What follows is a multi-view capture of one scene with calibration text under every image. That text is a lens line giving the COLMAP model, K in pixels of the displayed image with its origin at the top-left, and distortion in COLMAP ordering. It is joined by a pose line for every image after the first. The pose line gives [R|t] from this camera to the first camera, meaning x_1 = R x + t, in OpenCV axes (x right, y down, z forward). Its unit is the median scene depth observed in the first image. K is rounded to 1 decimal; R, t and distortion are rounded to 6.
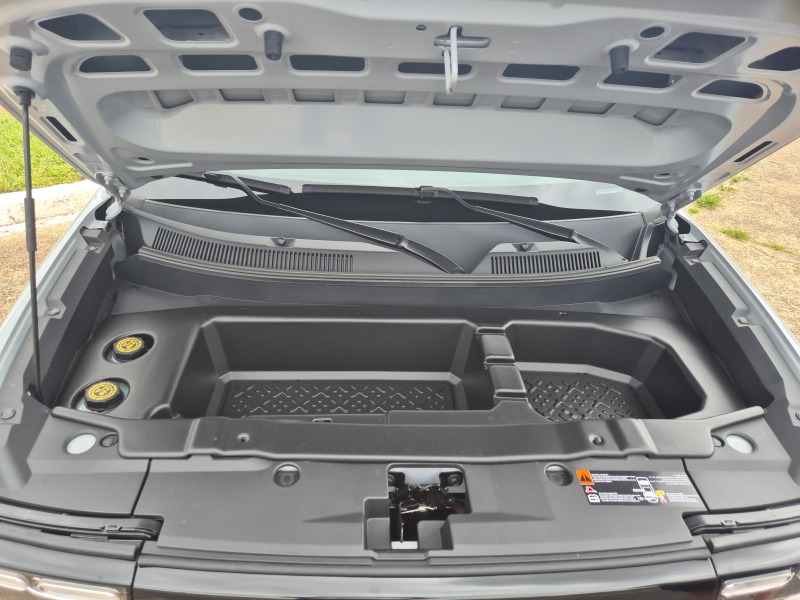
lens RADIAL K [[540.6, 0, 400.0], [0, 540.6, 300.0], [0, 0, 1]] dist [-0.006590, -0.006383]
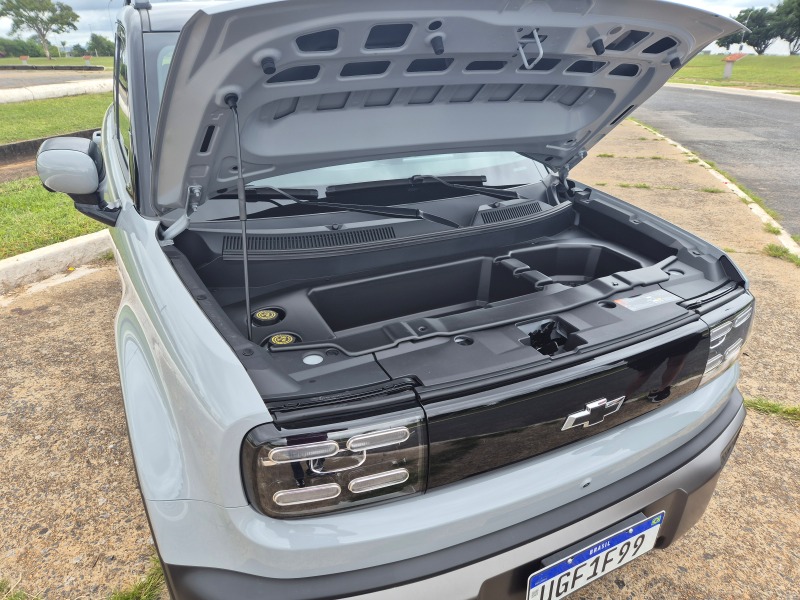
lens RADIAL K [[540.6, 0, 400.0], [0, 540.6, 300.0], [0, 0, 1]] dist [-0.006590, -0.006383]
pose [[0.906693, -0.209230, 0.366239, -0.578736], [0.256434, 0.962836, -0.084786, 0.201164], [-0.334888, 0.170791, 0.926650, -0.185666]]
